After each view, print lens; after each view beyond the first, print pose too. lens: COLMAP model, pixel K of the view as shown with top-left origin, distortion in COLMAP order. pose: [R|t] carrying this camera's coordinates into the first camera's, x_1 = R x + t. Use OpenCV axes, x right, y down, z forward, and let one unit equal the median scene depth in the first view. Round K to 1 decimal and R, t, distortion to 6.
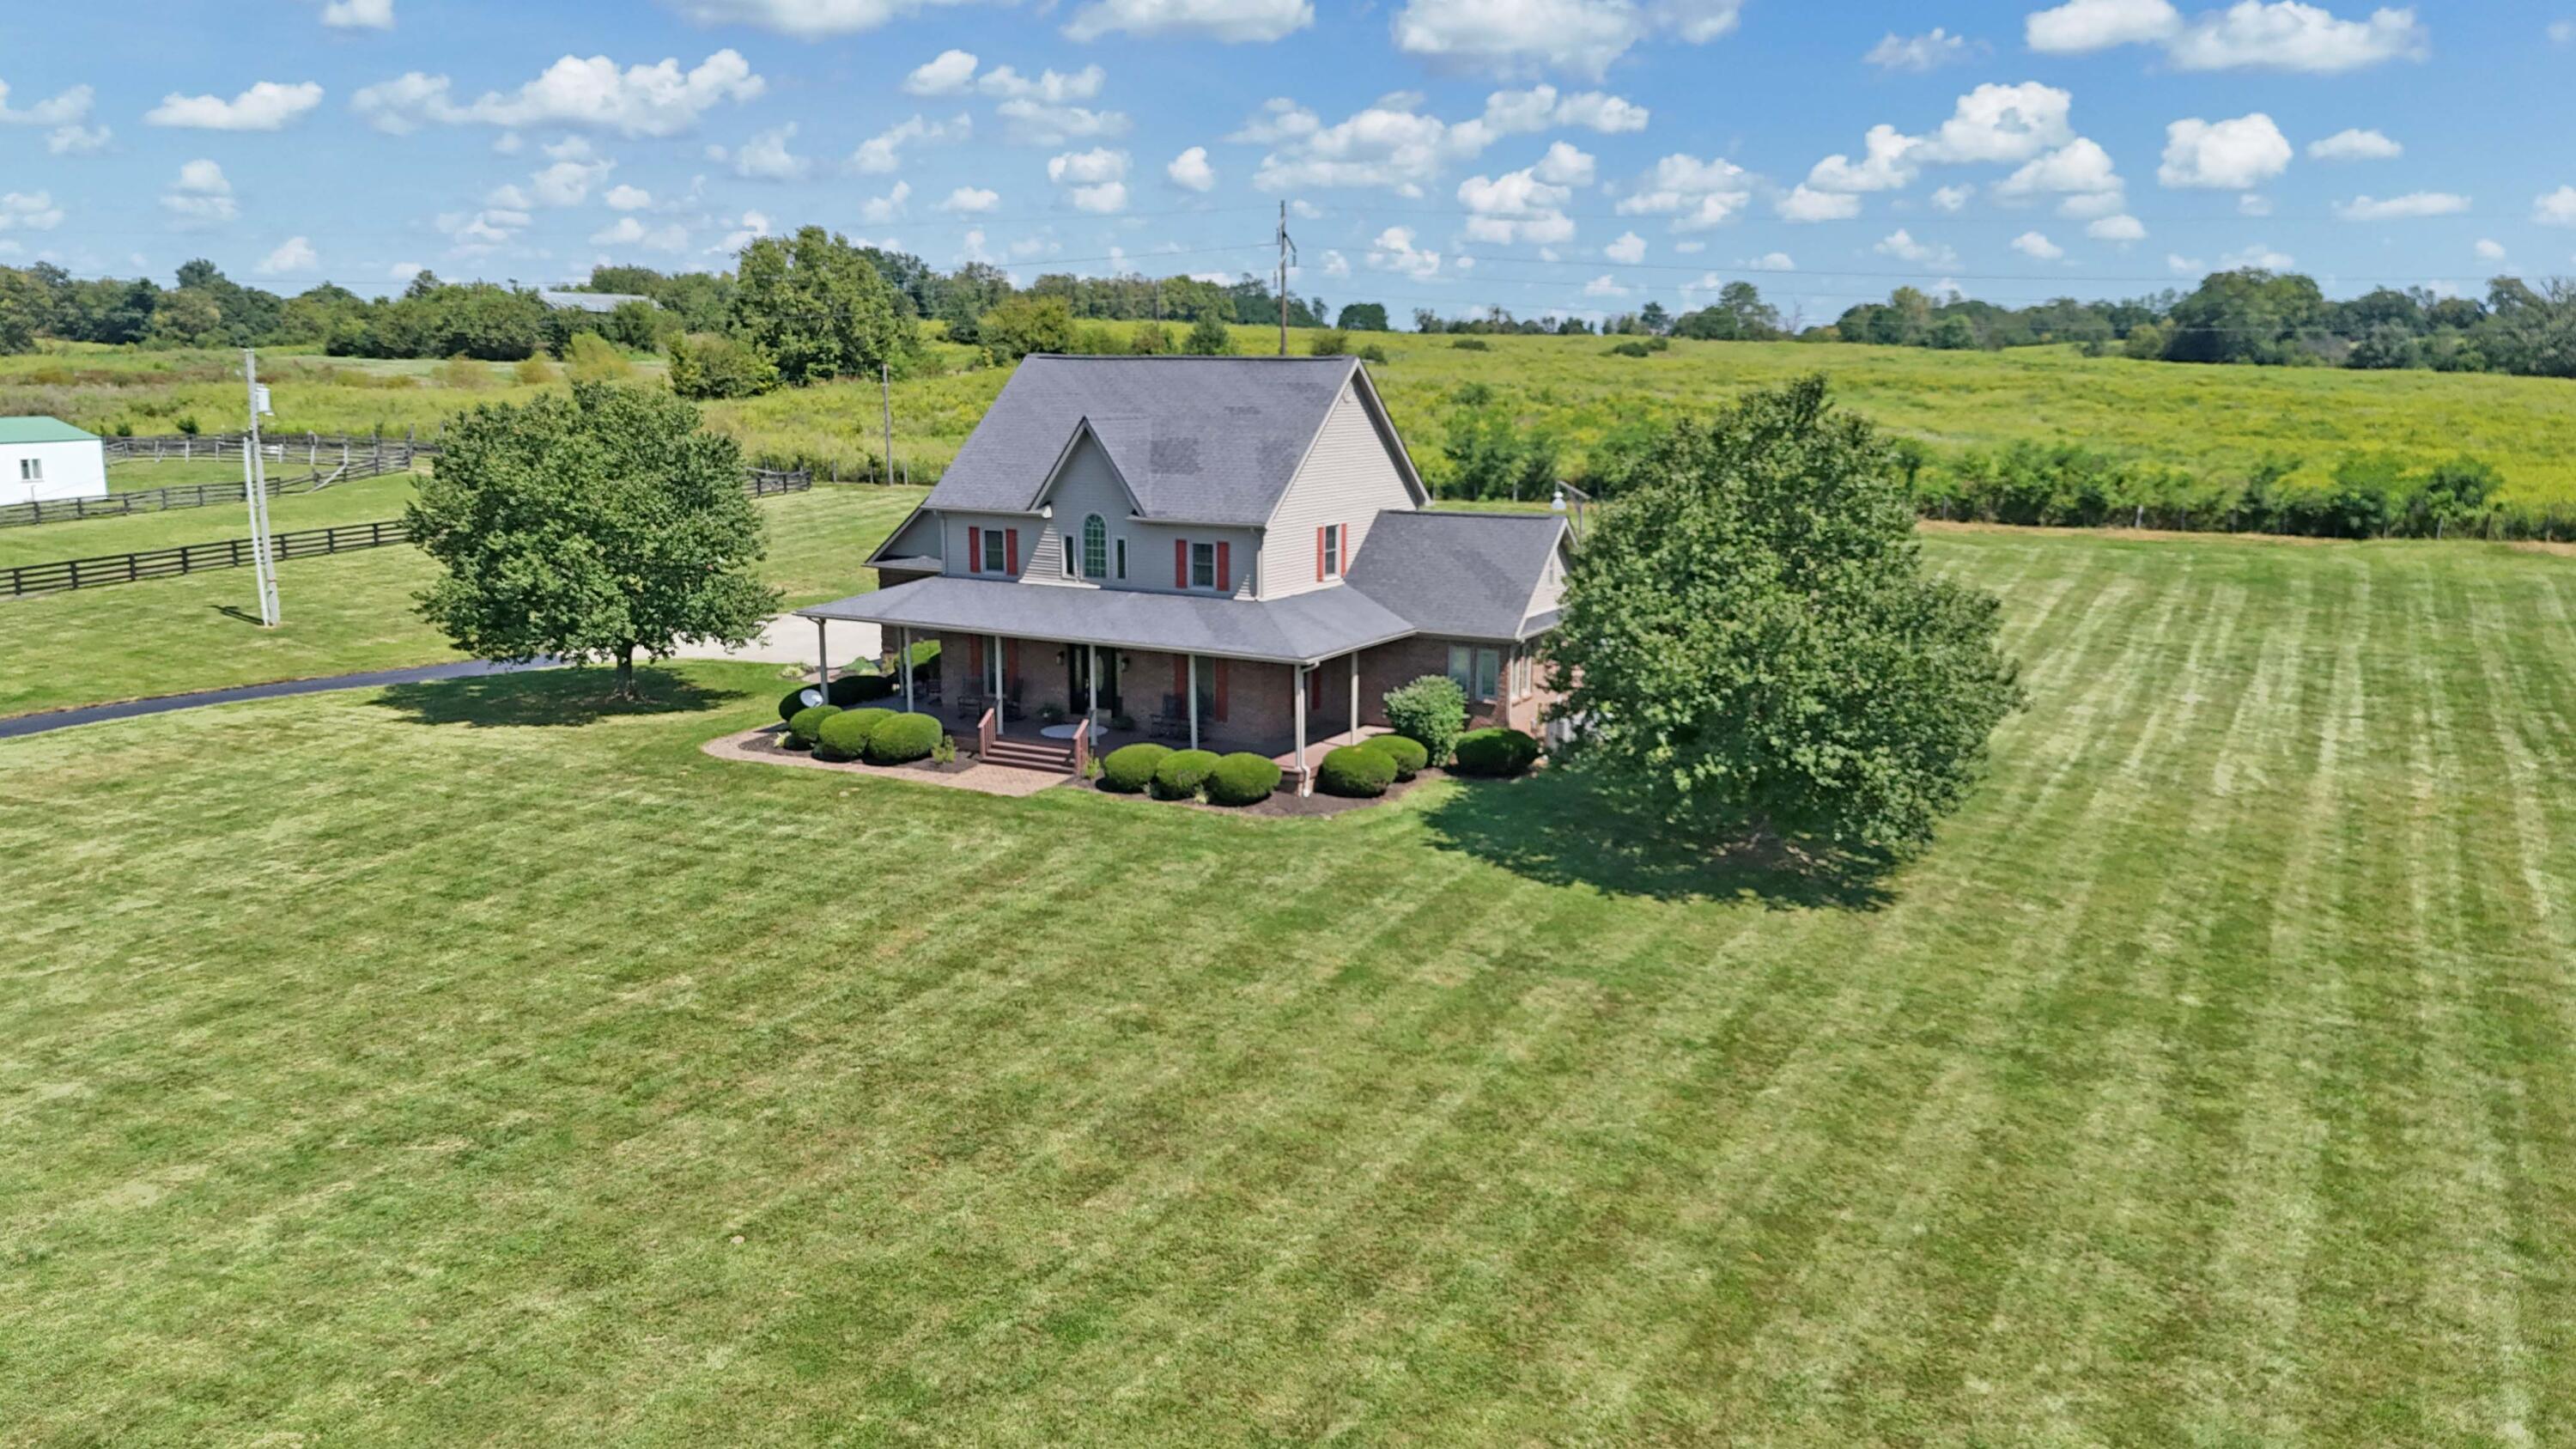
lens RADIAL K [[1912.0, 0, 1274.6], [0, 1912.0, 728.1], [0, 0, 1]] dist [0.064404, -0.074234]
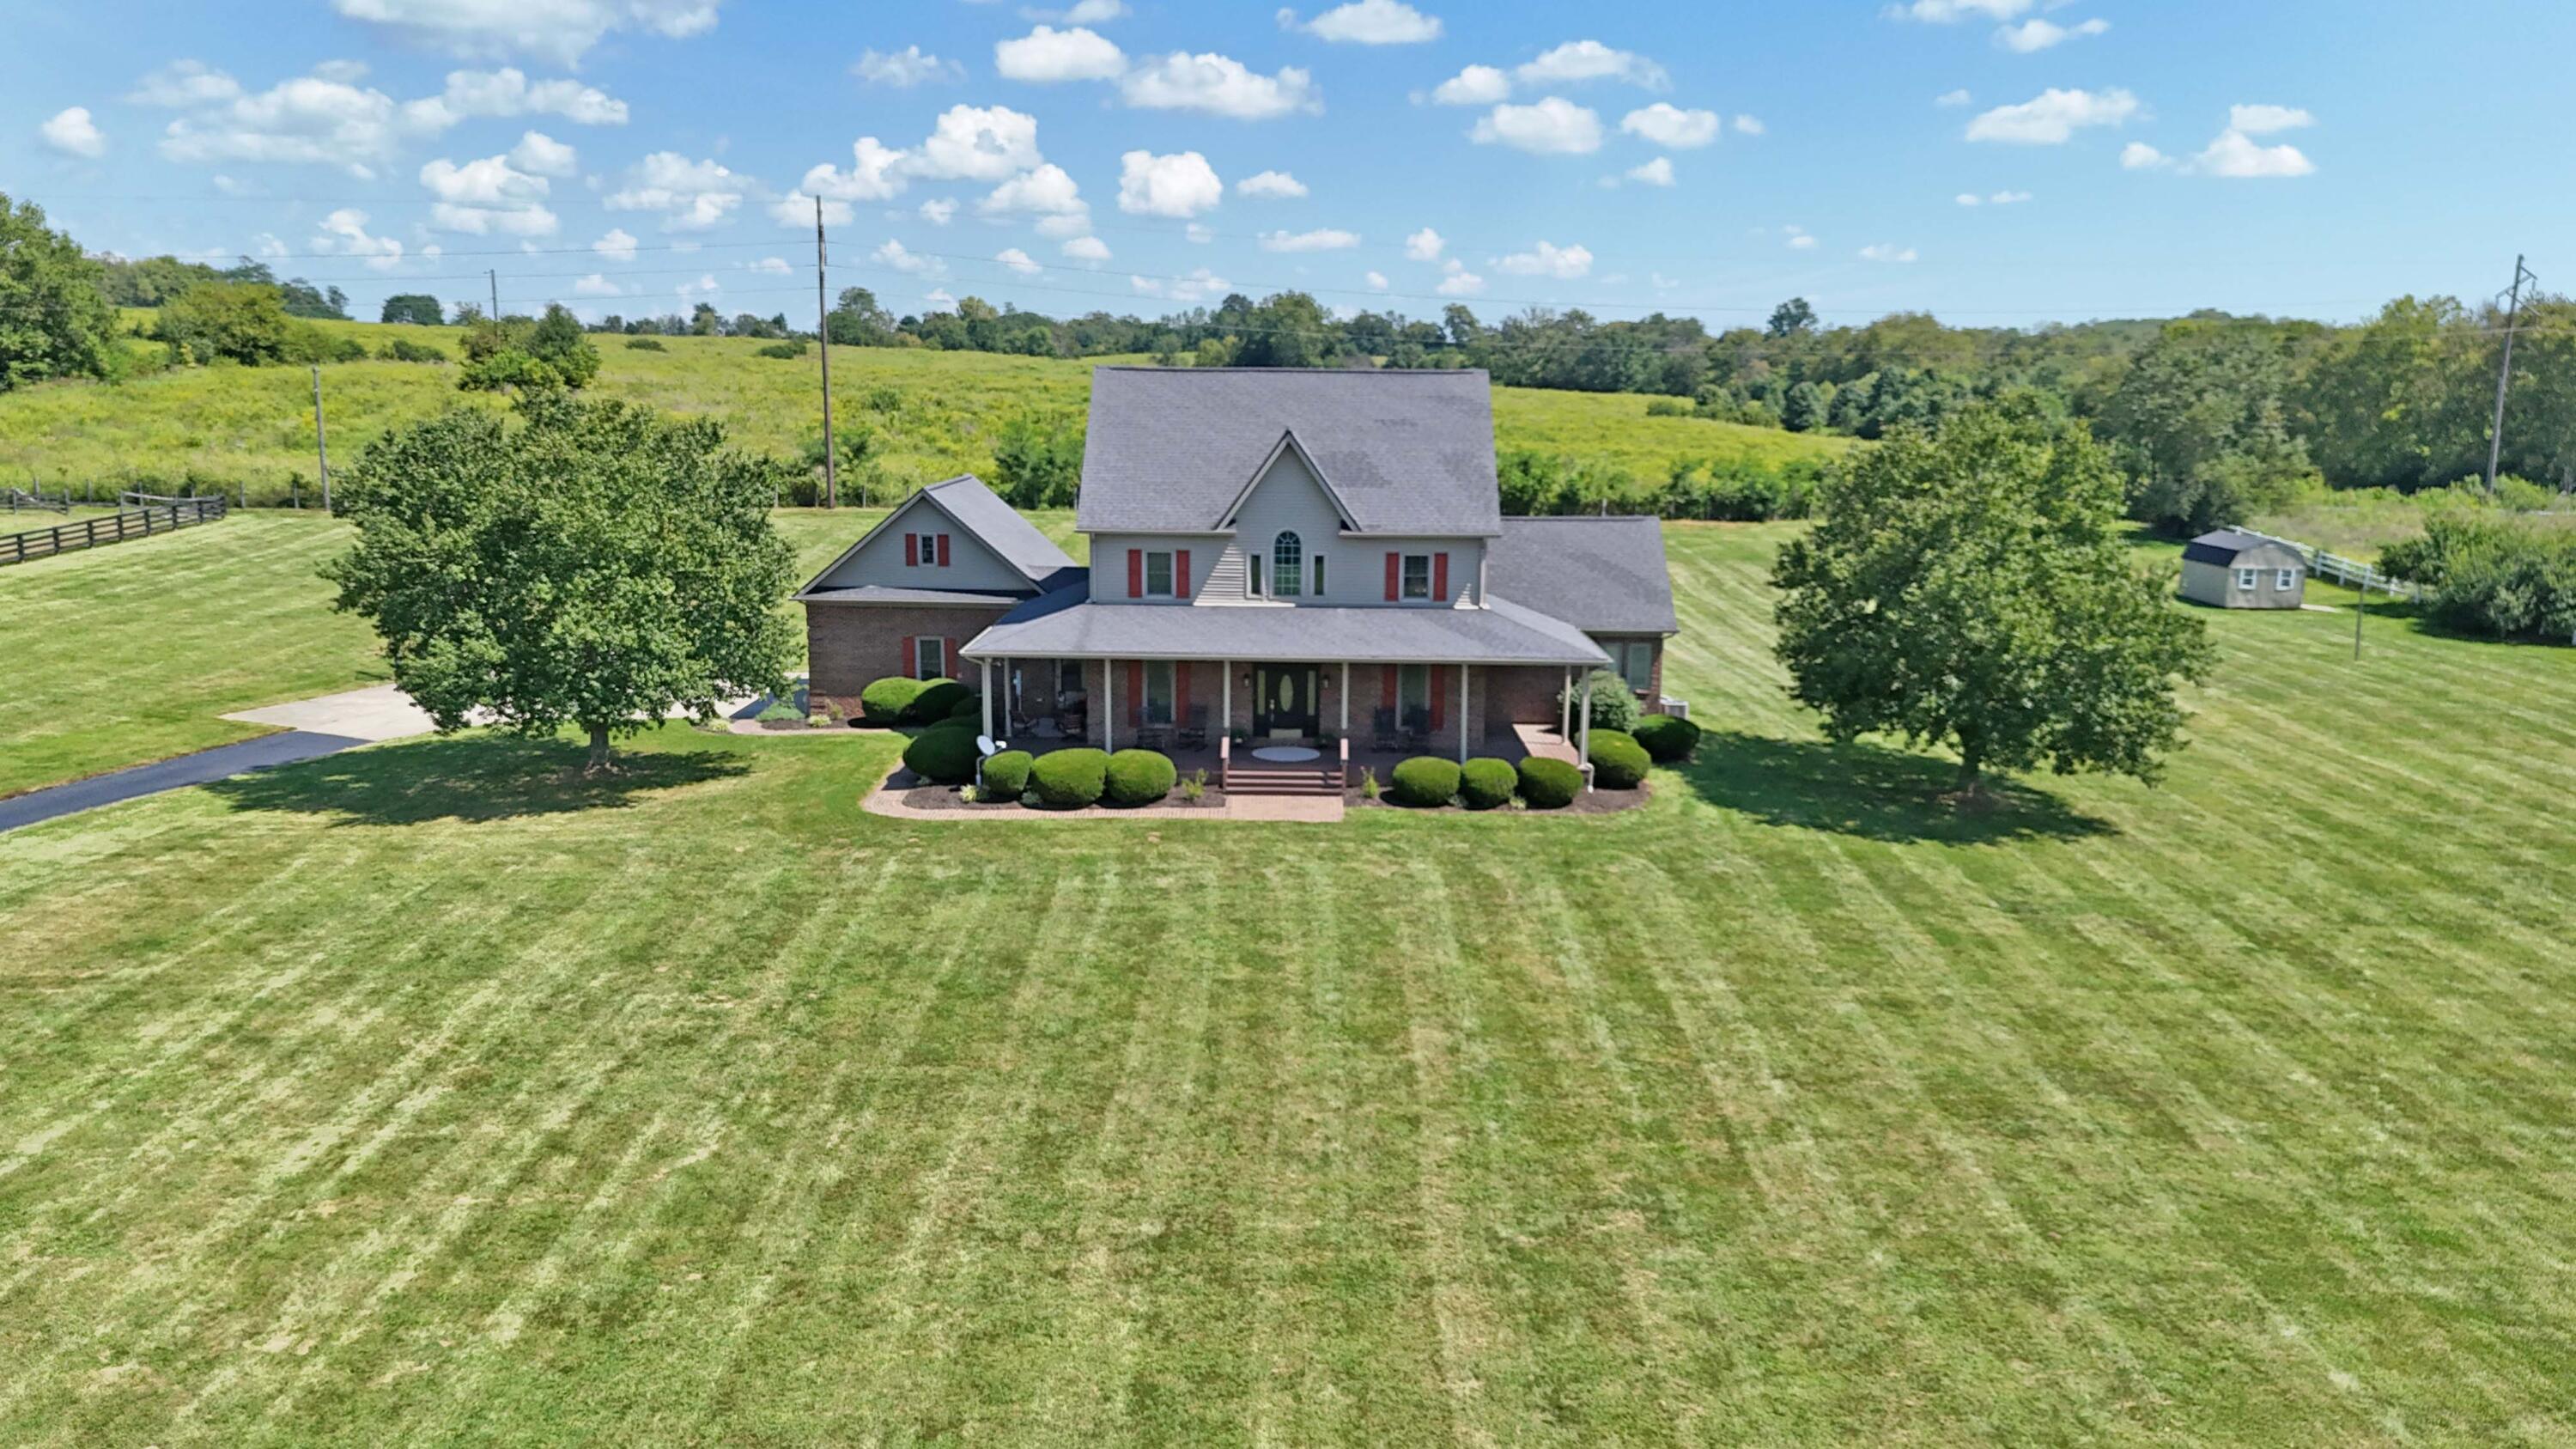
lens RADIAL K [[1912.0, 0, 1274.6], [0, 1912.0, 728.1], [0, 0, 1]] dist [0.064404, -0.074234]
pose [[0.877209, -0.081905, 0.473071, -0.301244], [0.082880, 0.996382, 0.018824, -0.015942], [-0.472901, 0.022695, 0.880823, 0.075521]]
